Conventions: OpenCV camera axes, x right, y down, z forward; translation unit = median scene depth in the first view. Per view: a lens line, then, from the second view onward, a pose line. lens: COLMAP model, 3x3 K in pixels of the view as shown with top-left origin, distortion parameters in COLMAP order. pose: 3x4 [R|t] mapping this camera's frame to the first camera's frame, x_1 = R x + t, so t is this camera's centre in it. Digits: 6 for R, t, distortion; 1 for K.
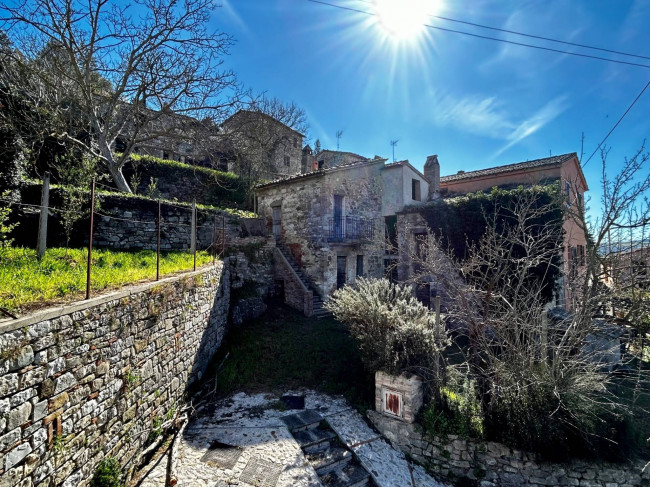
lens RADIAL K [[352.1, 0, 325.8], [0, 352.1, 243.7], [0, 0, 1]] dist [-0.001819, 0.000596]
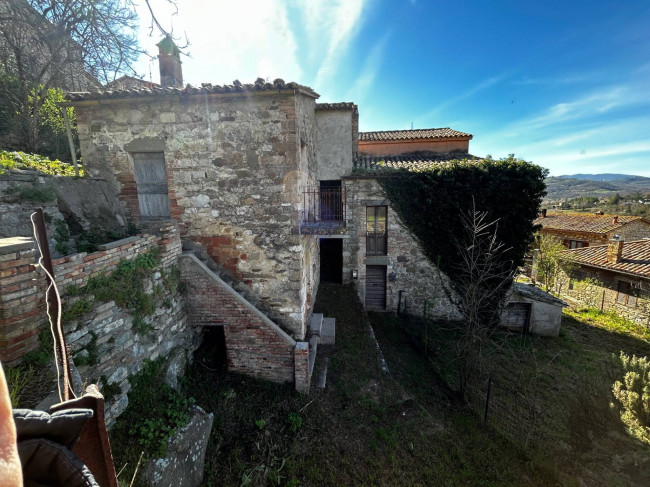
lens RADIAL K [[261.5, 0, 325.0], [0, 261.5, 242.6], [0, 0, 1]] dist [-0.001043, 0.000555]
pose [[0.768114, -0.120036, 0.628962, -0.242918], [-0.007528, 0.980511, 0.196322, -0.077410], [-0.640269, -0.155532, 0.752240, 0.754200]]
